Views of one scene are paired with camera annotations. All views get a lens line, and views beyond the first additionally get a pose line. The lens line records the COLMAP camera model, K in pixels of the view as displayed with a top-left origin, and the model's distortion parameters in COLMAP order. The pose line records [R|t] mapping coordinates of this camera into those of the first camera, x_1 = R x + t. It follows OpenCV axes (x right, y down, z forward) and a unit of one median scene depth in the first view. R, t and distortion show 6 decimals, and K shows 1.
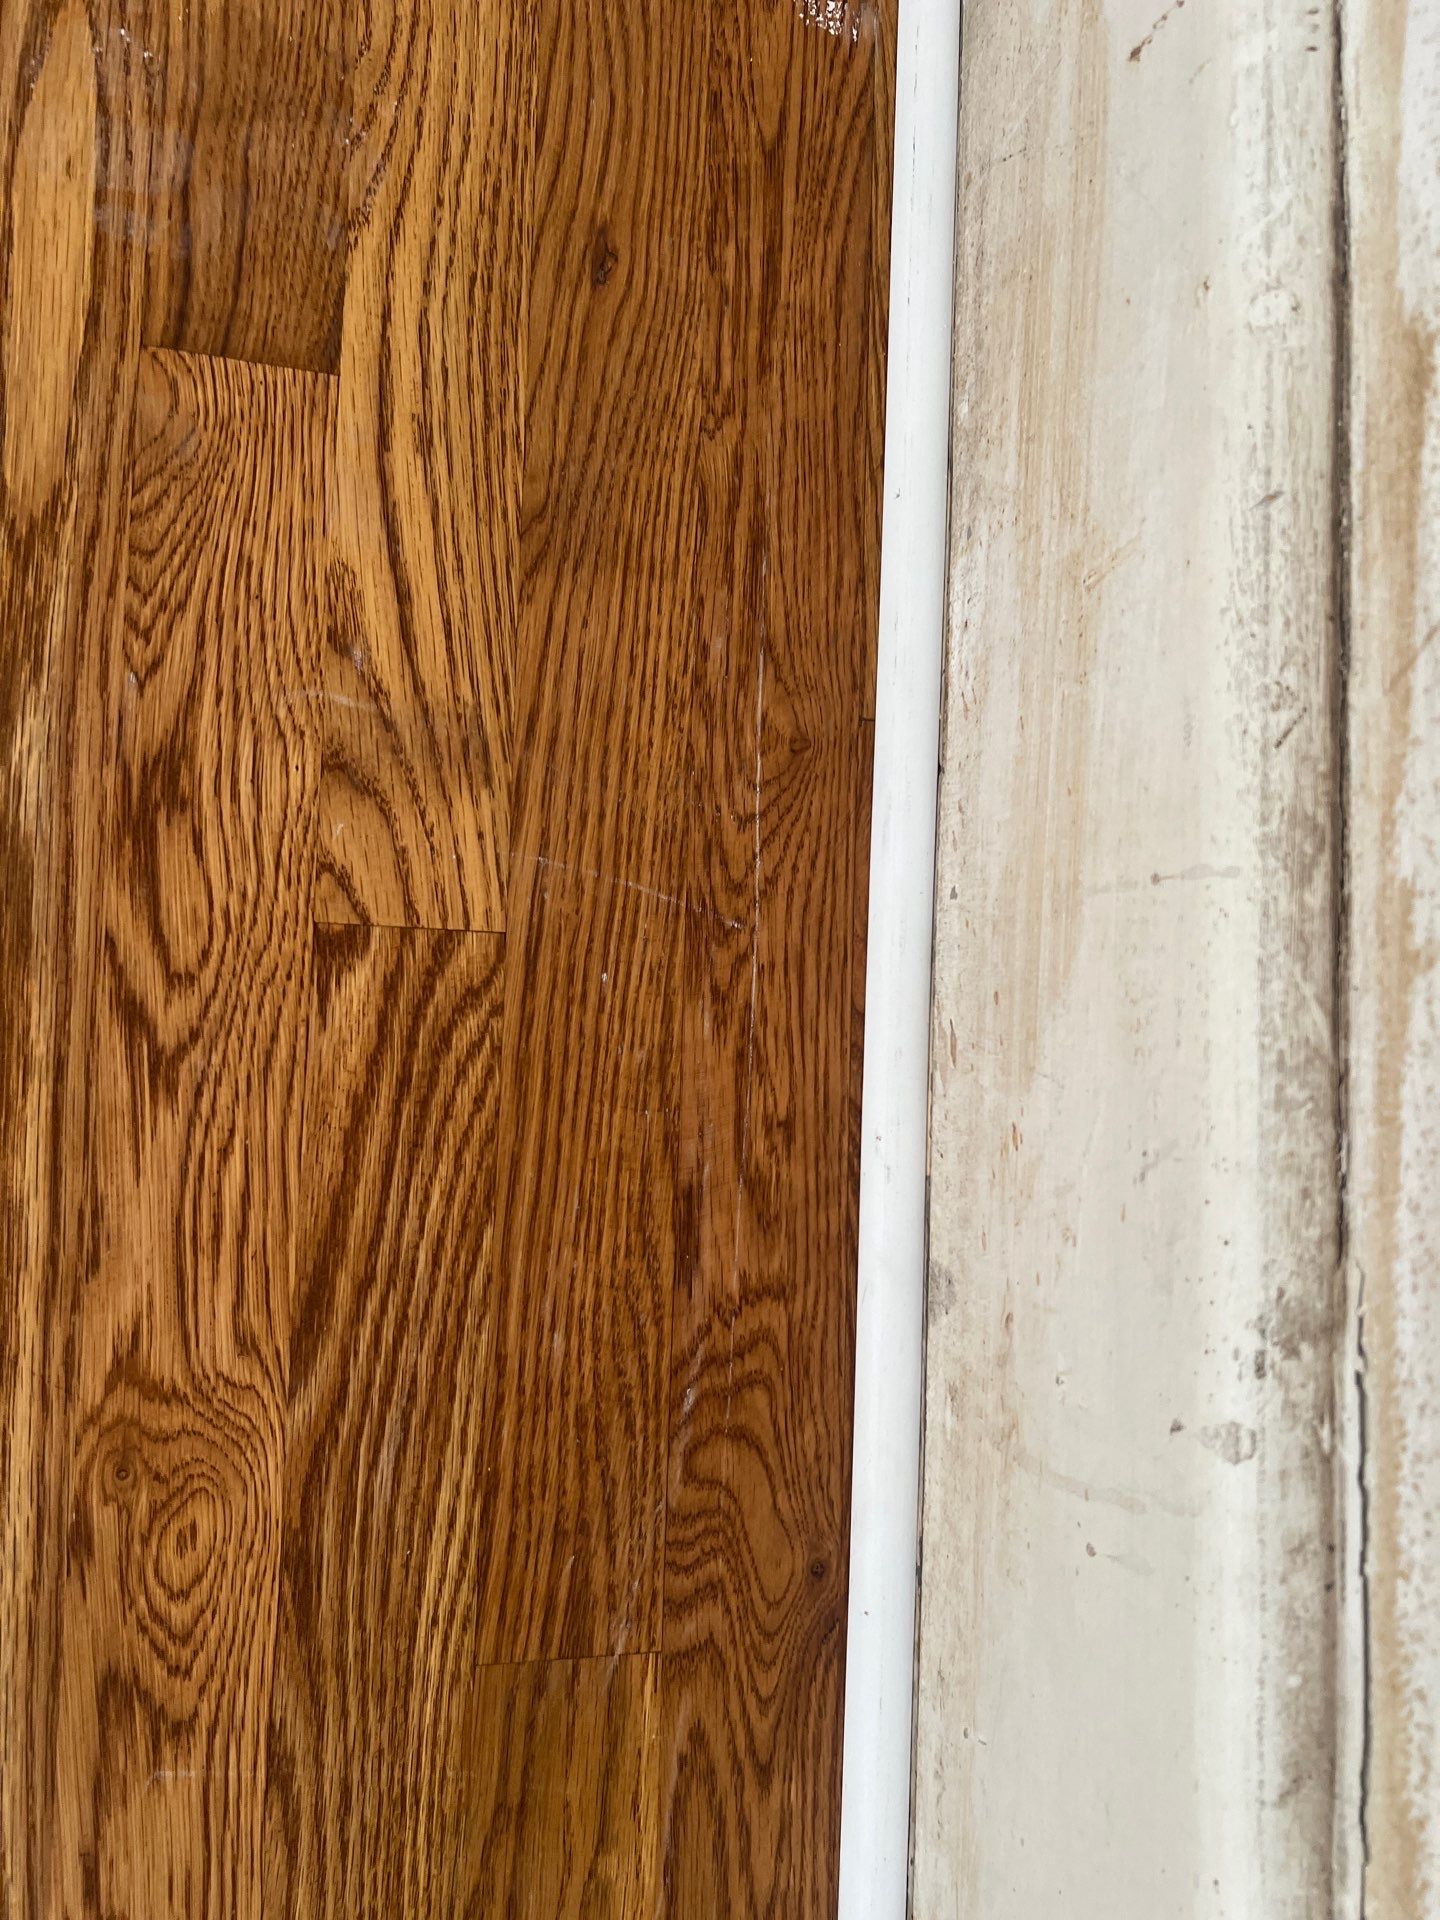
lens RADIAL K [[1432.0, 0, 728.0], [0, 1432.0, 958.3], [0, 0, 1]] dist [0.027738, -0.038298]
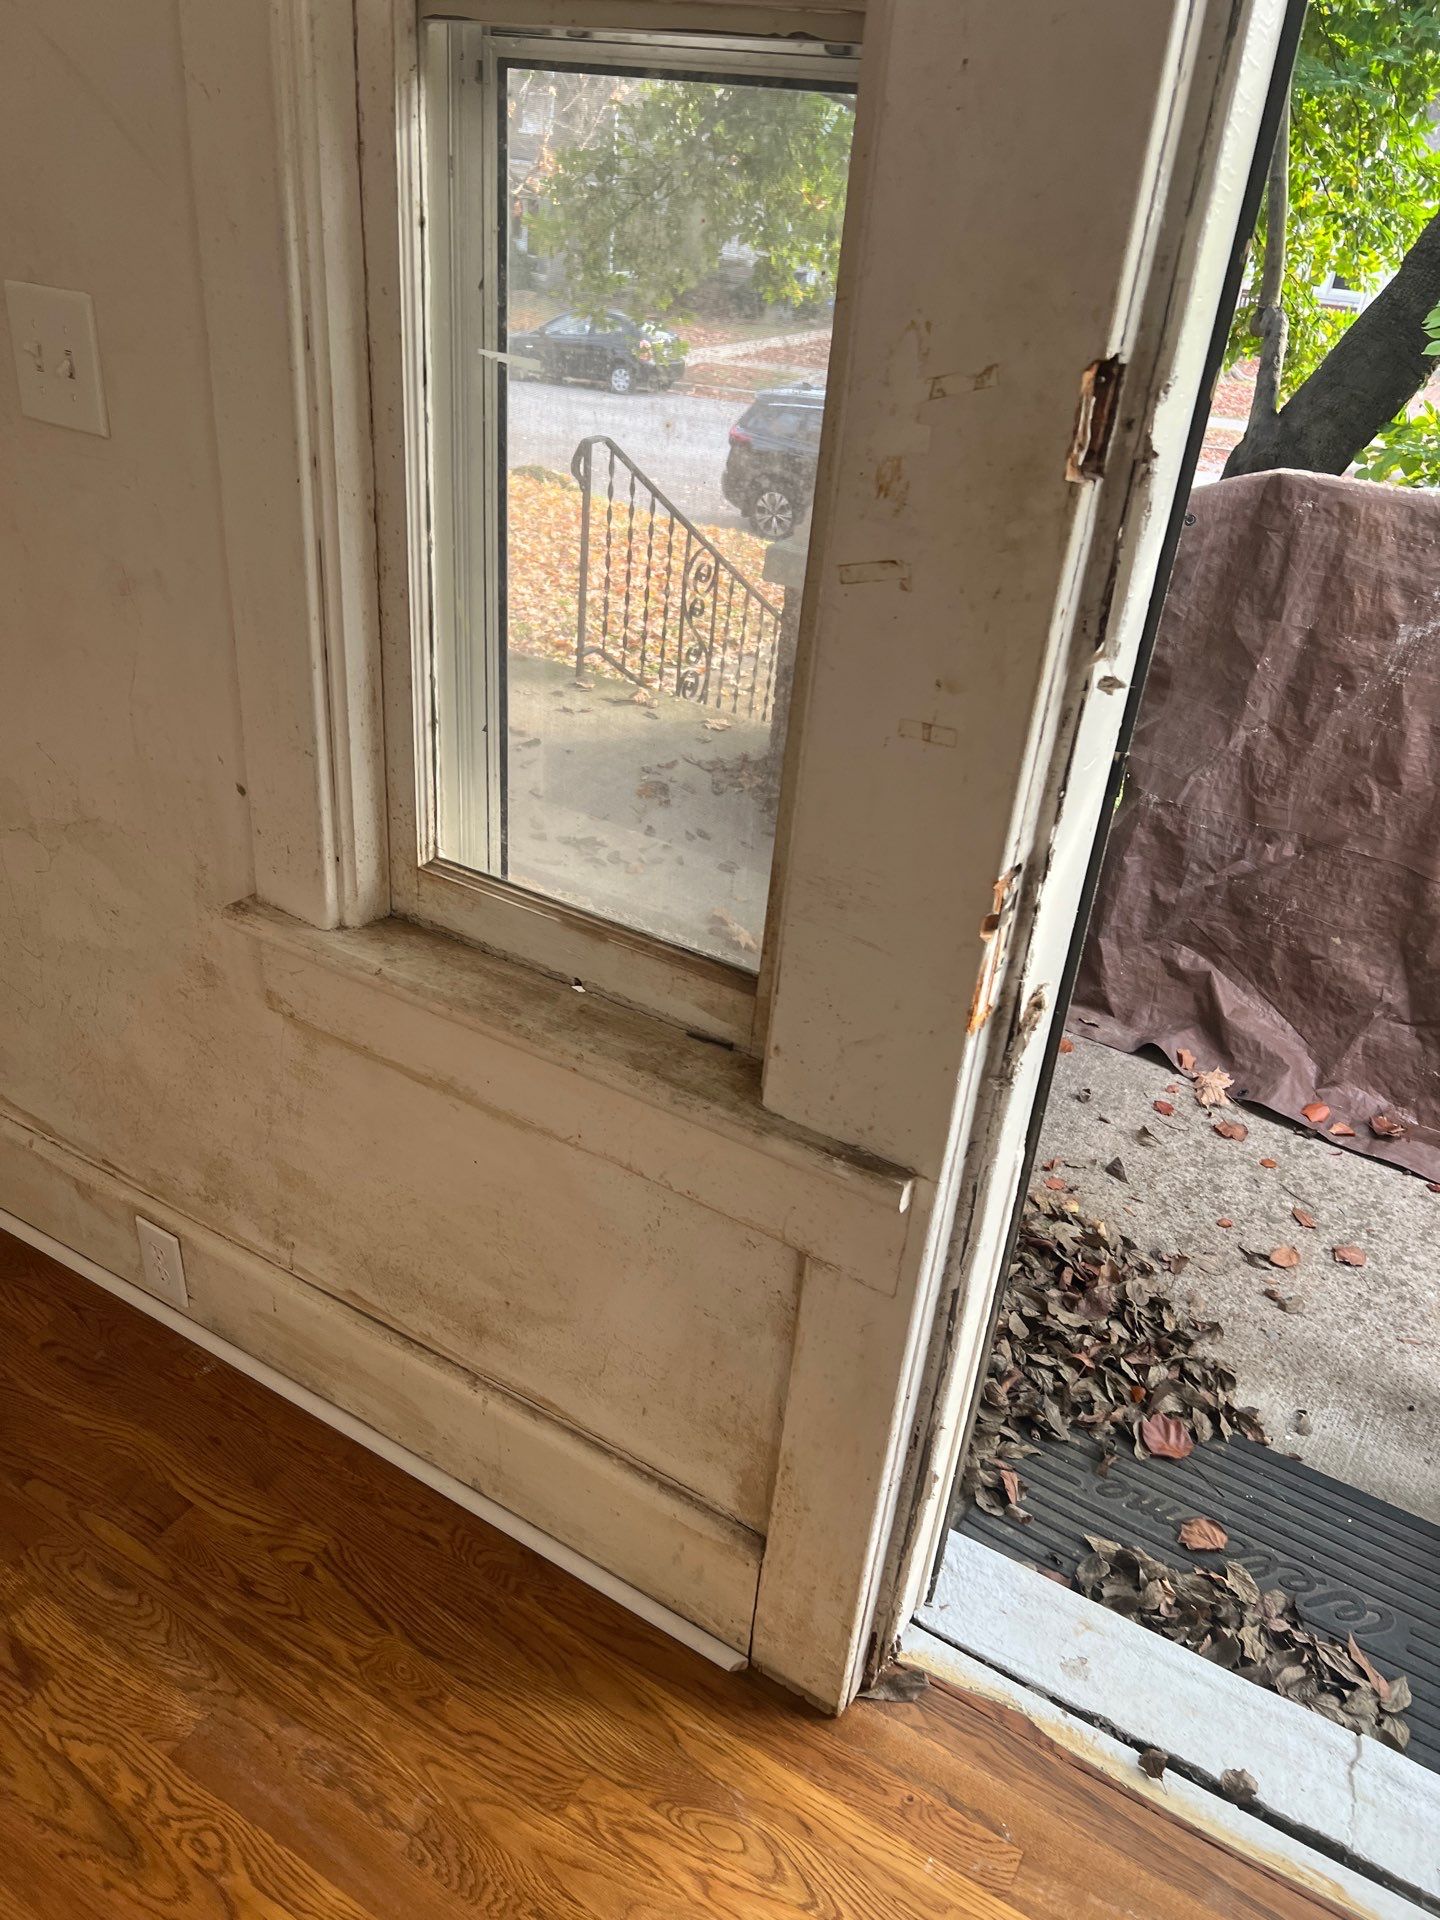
lens RADIAL K [[1432.0, 0, 721.3], [0, 1432.0, 944.3], [0, 0, 1]] dist [0.027738, -0.038298]
pose [[0.480986, -0.610312, 0.629421, -1.132238], [0.876549, 0.349268, -0.331169, 1.641825], [-0.017720, 0.711006, 0.702962, -2.910276]]
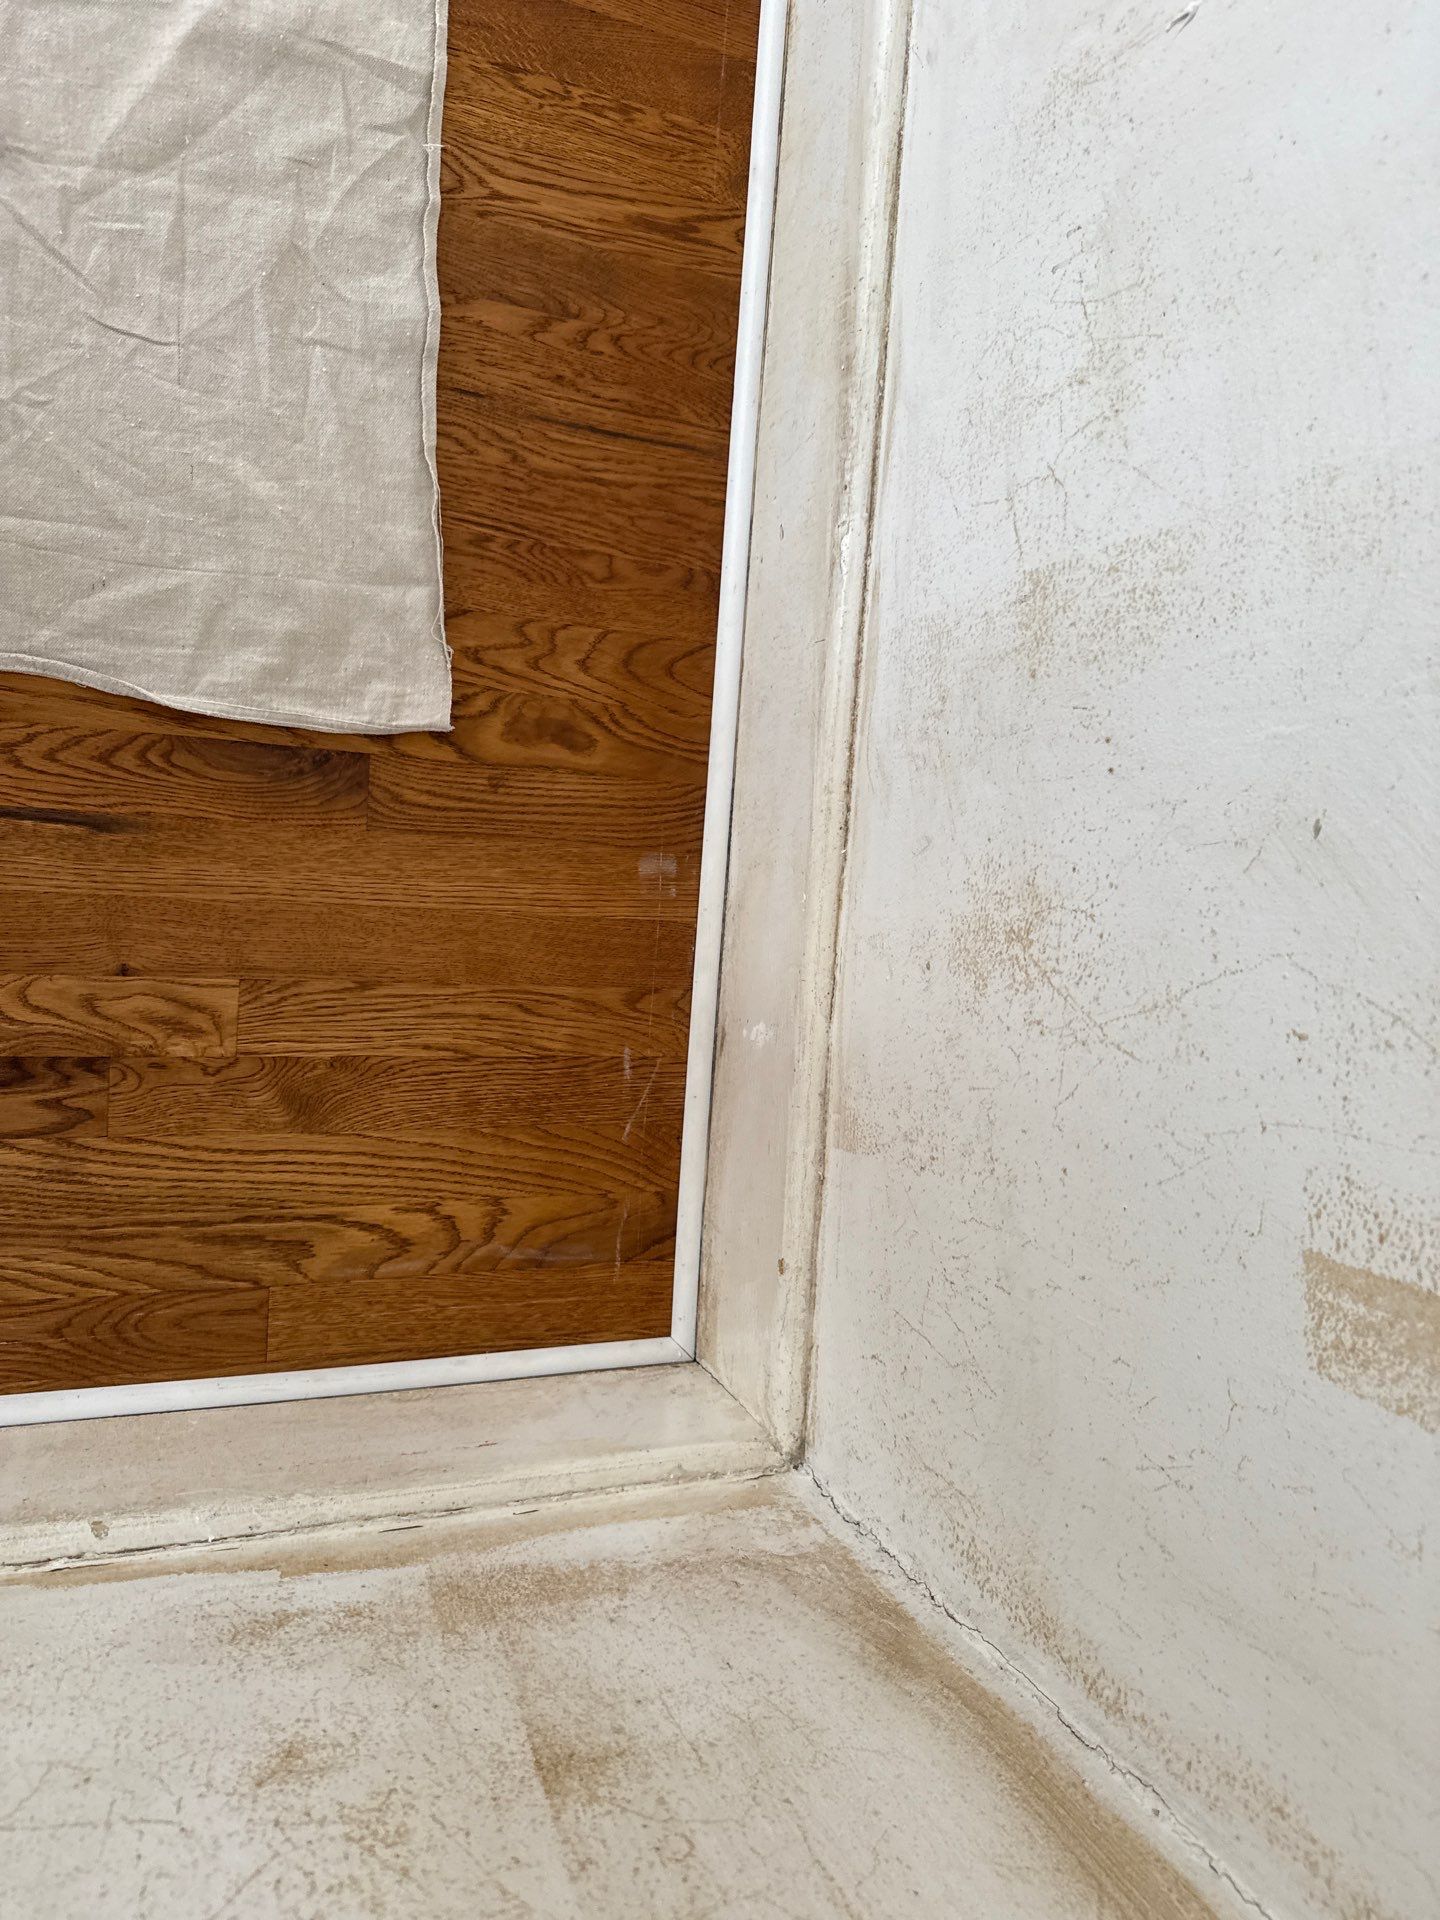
lens RADIAL K [[1357.0, 0, 730.1], [0, 1357.0, 962.0], [0, 0, 1]] dist [0.037390, -0.039026]
pose [[0.076034, 0.982321, -0.171068, -0.054760], [-0.946121, 0.016918, -0.323370, -1.846758], [-0.314759, 0.186438, 0.930681, -1.328289]]
